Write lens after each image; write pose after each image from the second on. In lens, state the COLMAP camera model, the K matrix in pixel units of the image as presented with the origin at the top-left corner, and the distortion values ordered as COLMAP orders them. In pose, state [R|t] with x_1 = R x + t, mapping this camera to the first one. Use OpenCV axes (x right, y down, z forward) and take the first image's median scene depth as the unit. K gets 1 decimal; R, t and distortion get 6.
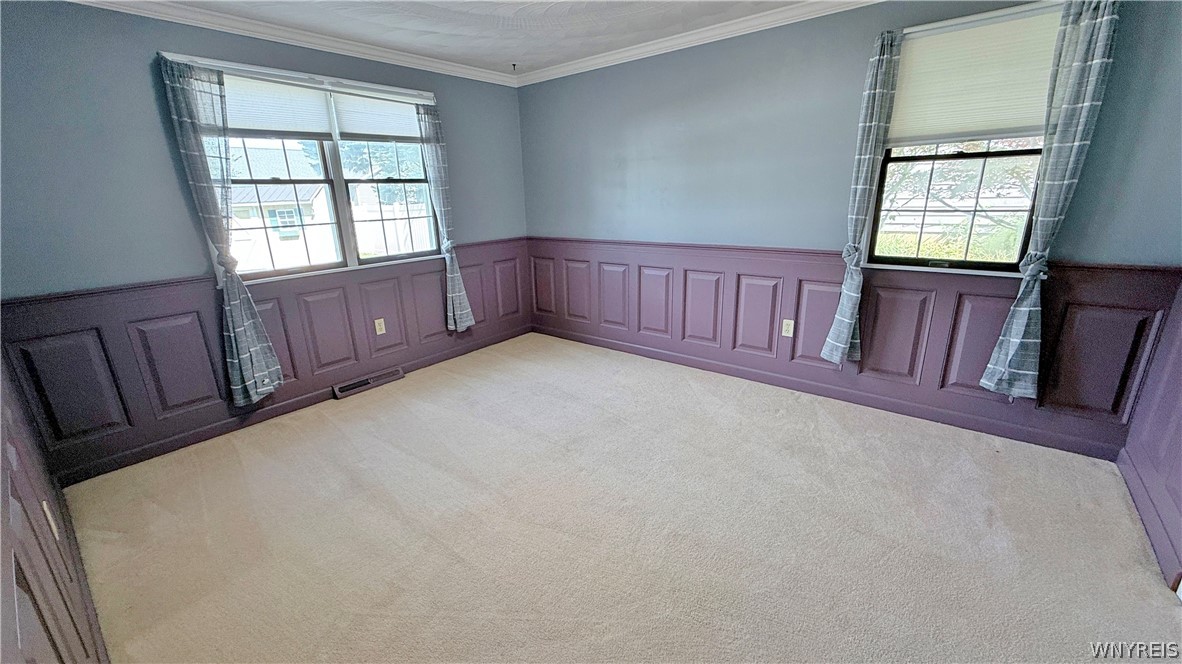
lens RADIAL K [[473.5, 0, 591.0], [0, 473.5, 332.0], [0, 0, 1]] dist [0.011873, -0.000016]
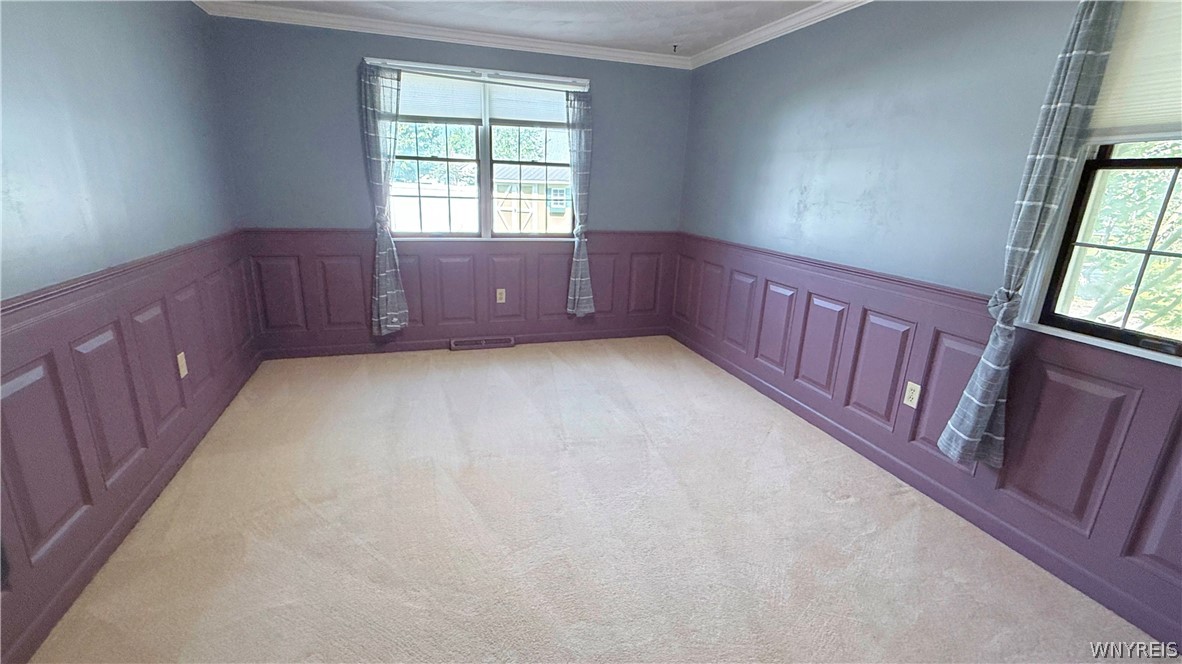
lens RADIAL K [[515.2, 0, 589.7], [0, 515.2, 335.2], [0, 0, 1]] dist [0.002836, 0.000094]
pose [[0.842605, 0.210814, -0.495554, 0.377195], [-0.212125, 0.975727, 0.054404, -0.034918], [0.494994, 0.059278, 0.866872, 0.090260]]
